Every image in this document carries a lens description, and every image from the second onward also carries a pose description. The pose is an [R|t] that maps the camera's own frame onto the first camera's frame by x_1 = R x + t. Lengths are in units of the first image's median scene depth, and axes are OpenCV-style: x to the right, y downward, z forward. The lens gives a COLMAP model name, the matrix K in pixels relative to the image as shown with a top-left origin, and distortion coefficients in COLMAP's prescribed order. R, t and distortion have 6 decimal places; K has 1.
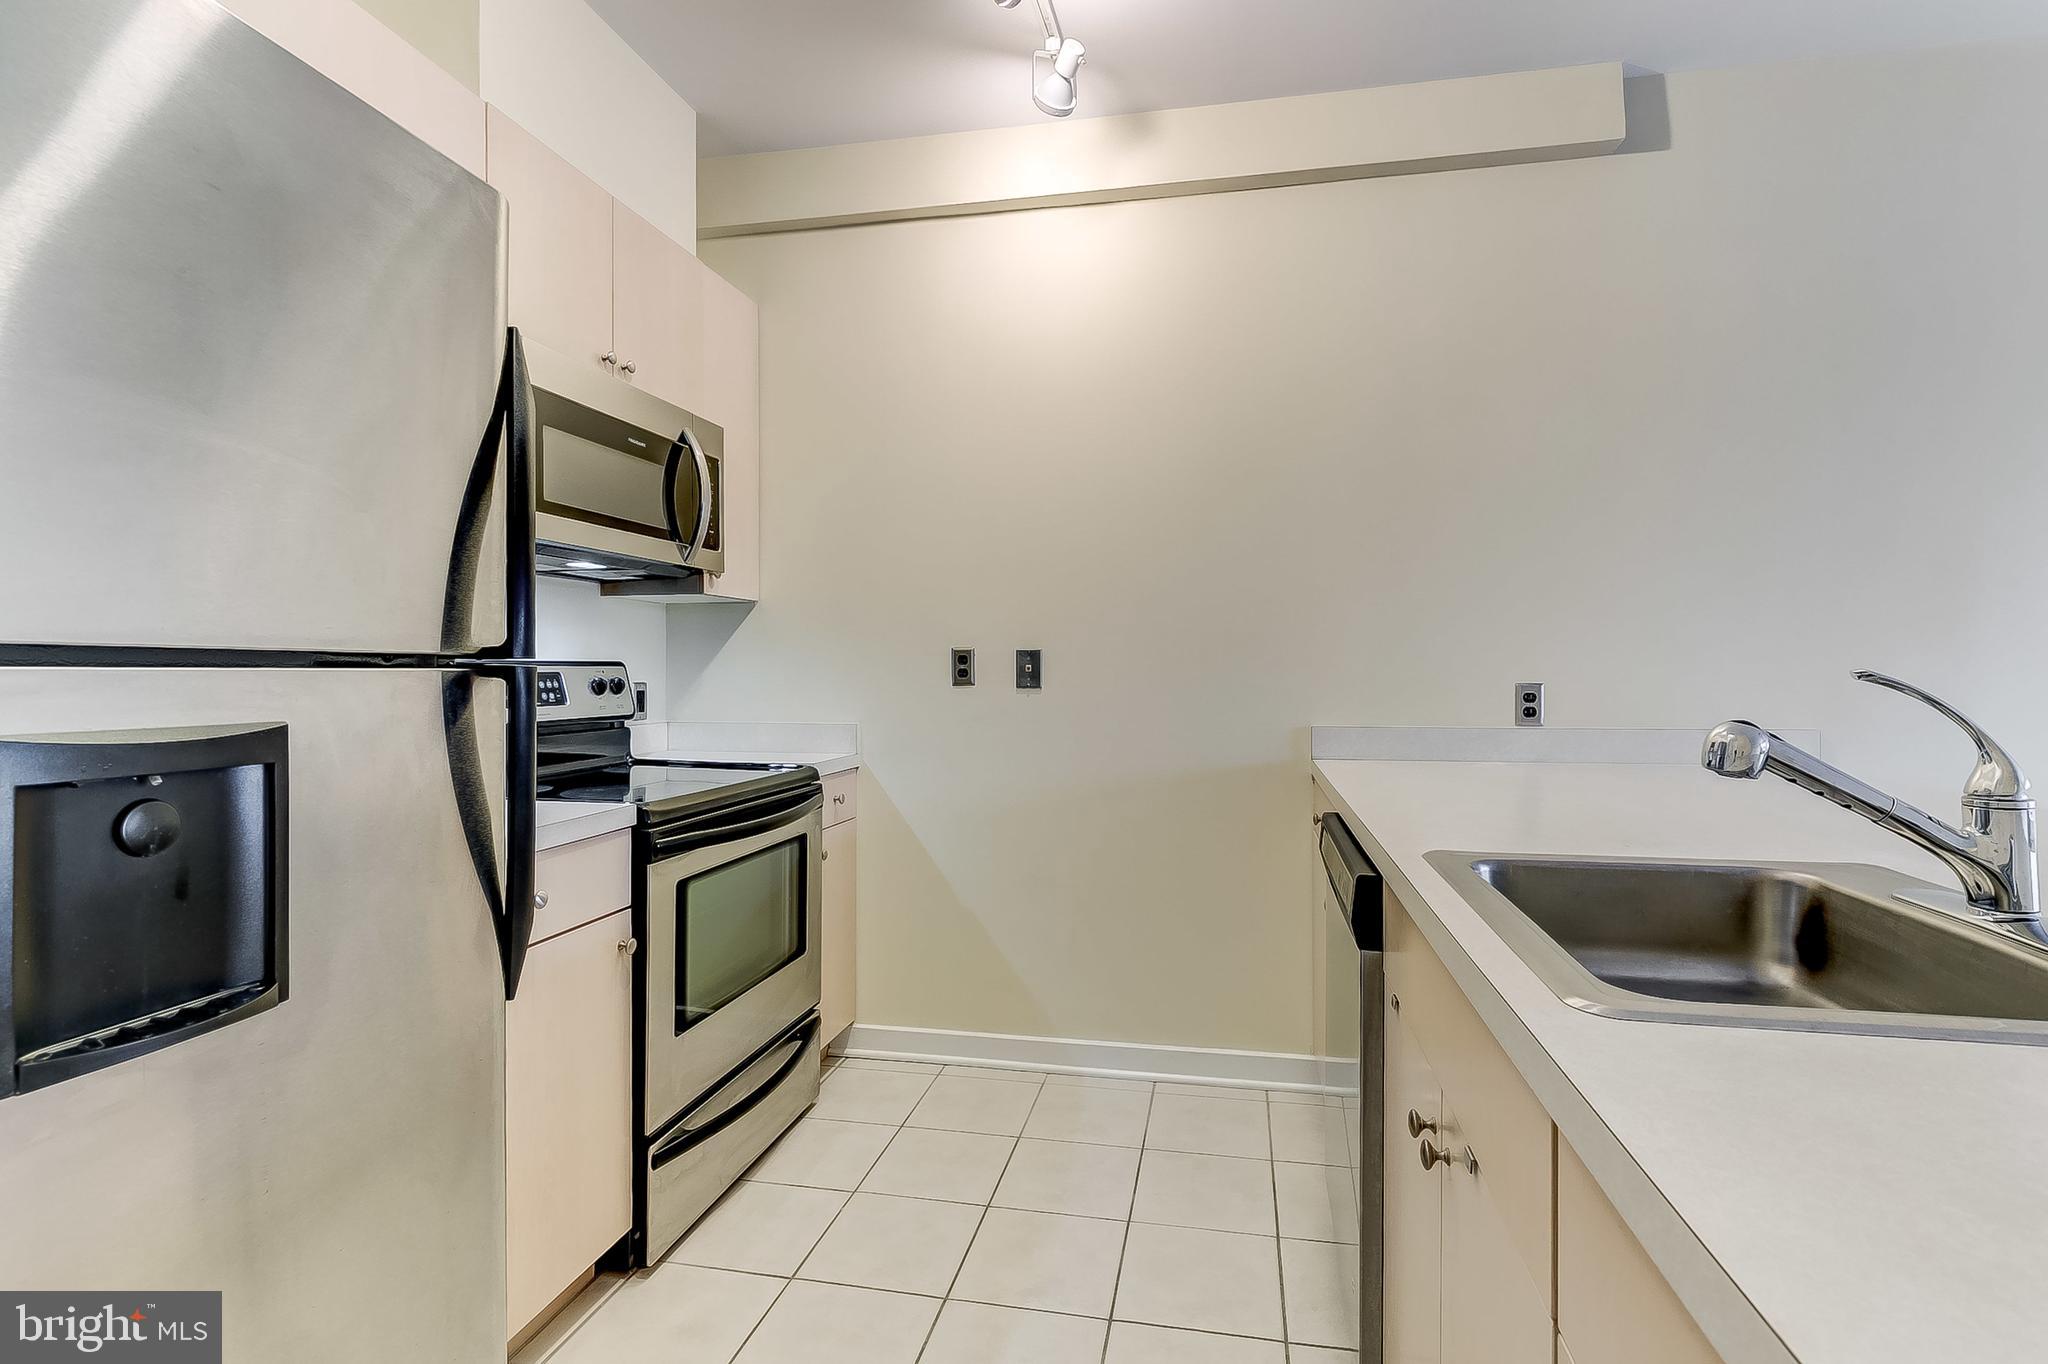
lens RADIAL K [[940.8, 0, 1032.8], [0, 940.8, 669.0], [0, 0, 1]] dist [-0.002571, -0.000334]
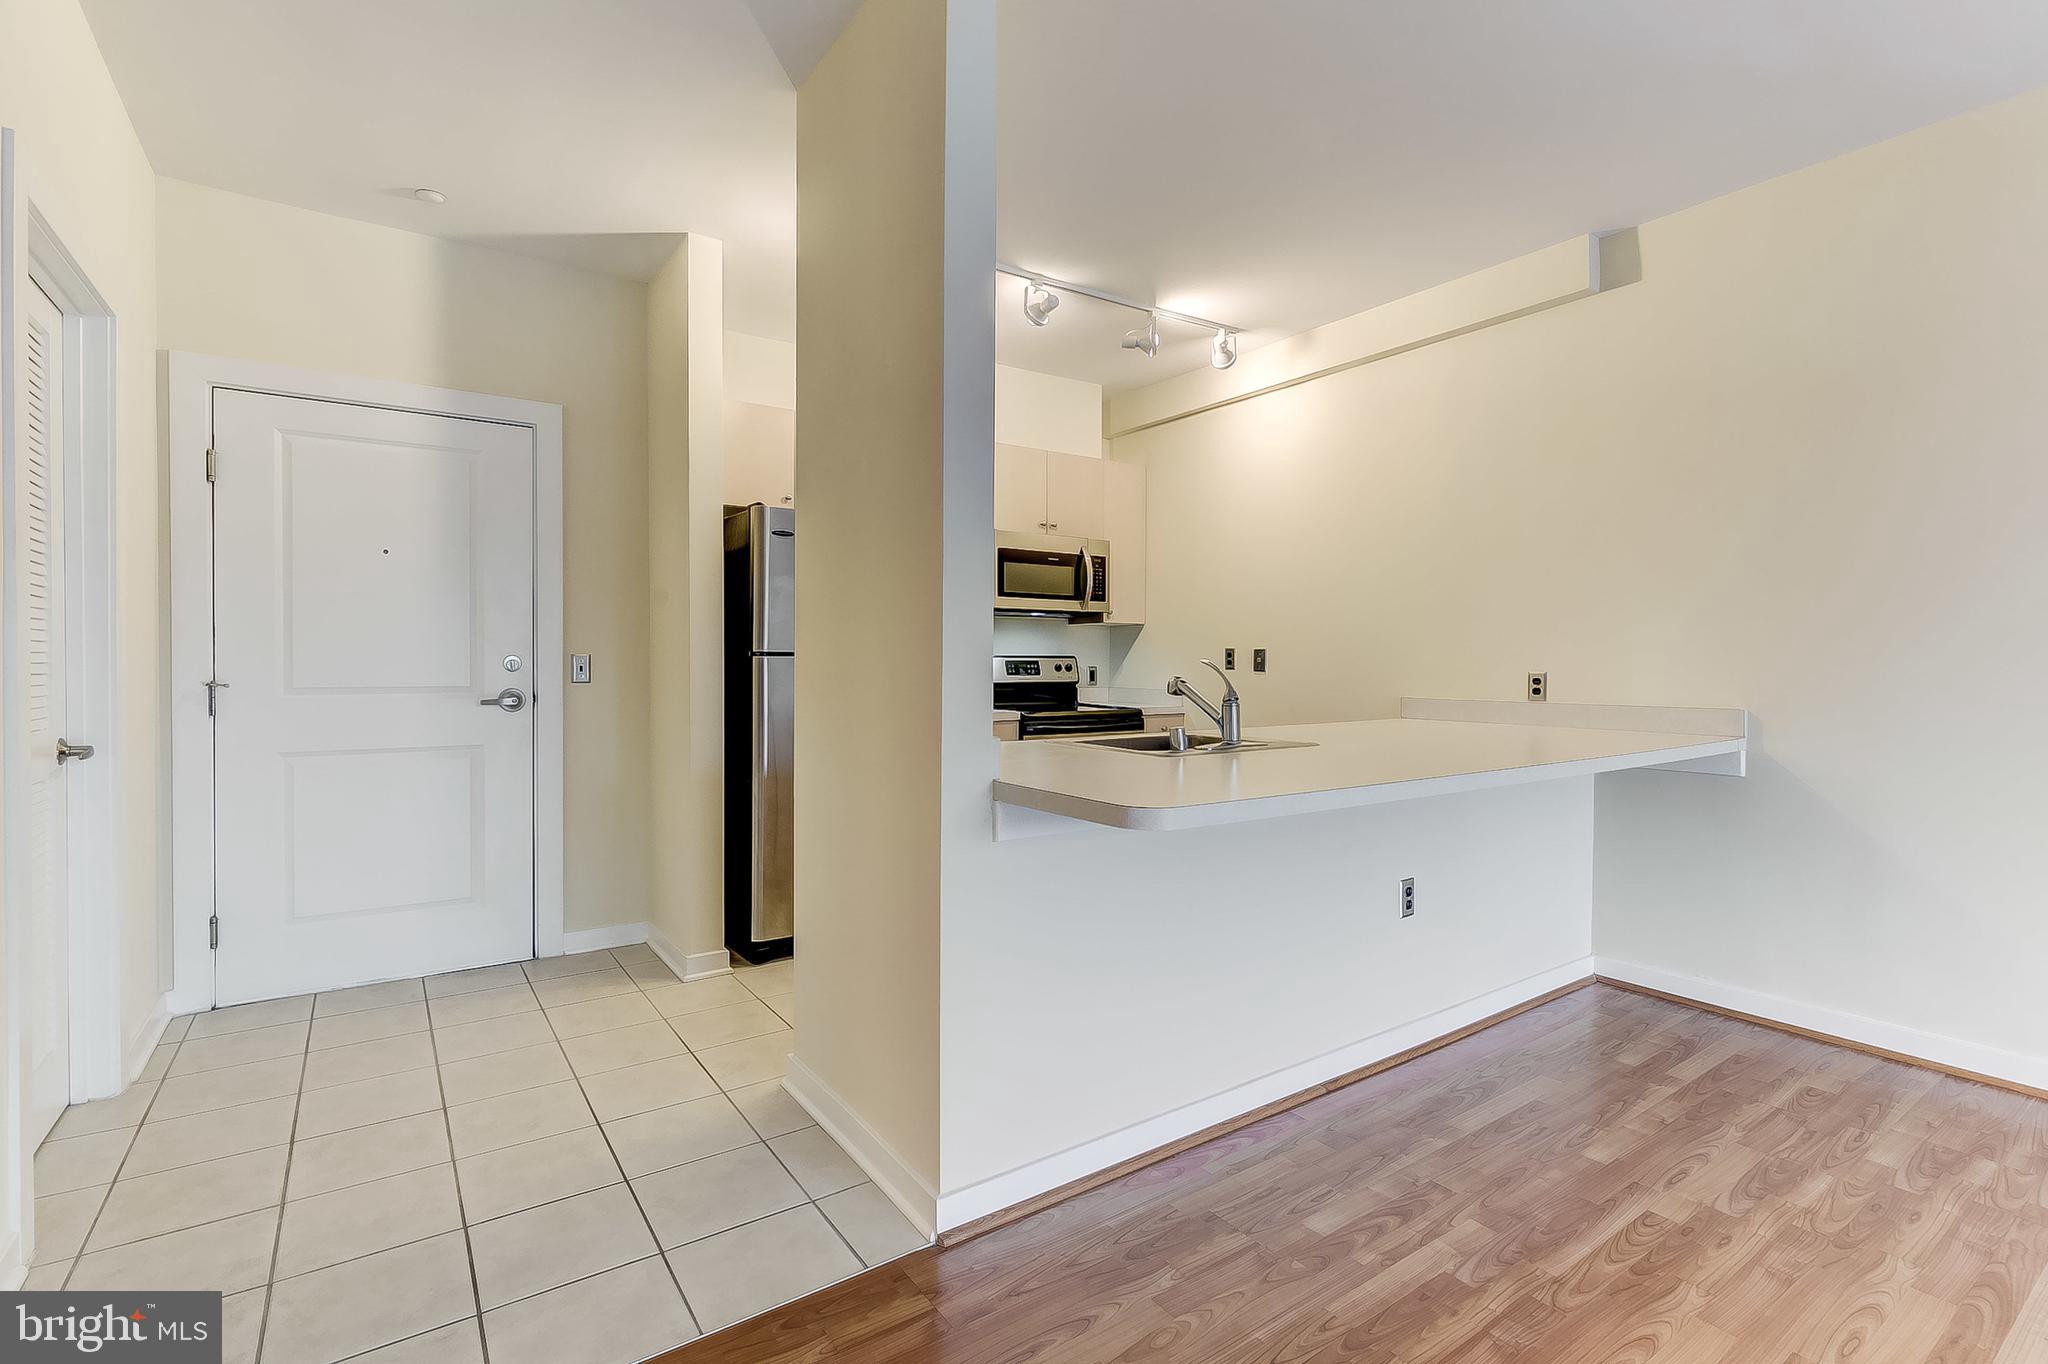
lens RADIAL K [[940.8, 0, 1032.8], [0, 940.8, 669.0], [0, 0, 1]] dist [-0.002571, -0.000334]
pose [[0.715961, 0.009912, -0.698070, 0.972489], [-0.005398, 0.999948, 0.008662, 0.003194], [0.698120, -0.002433, 0.715977, -0.570989]]
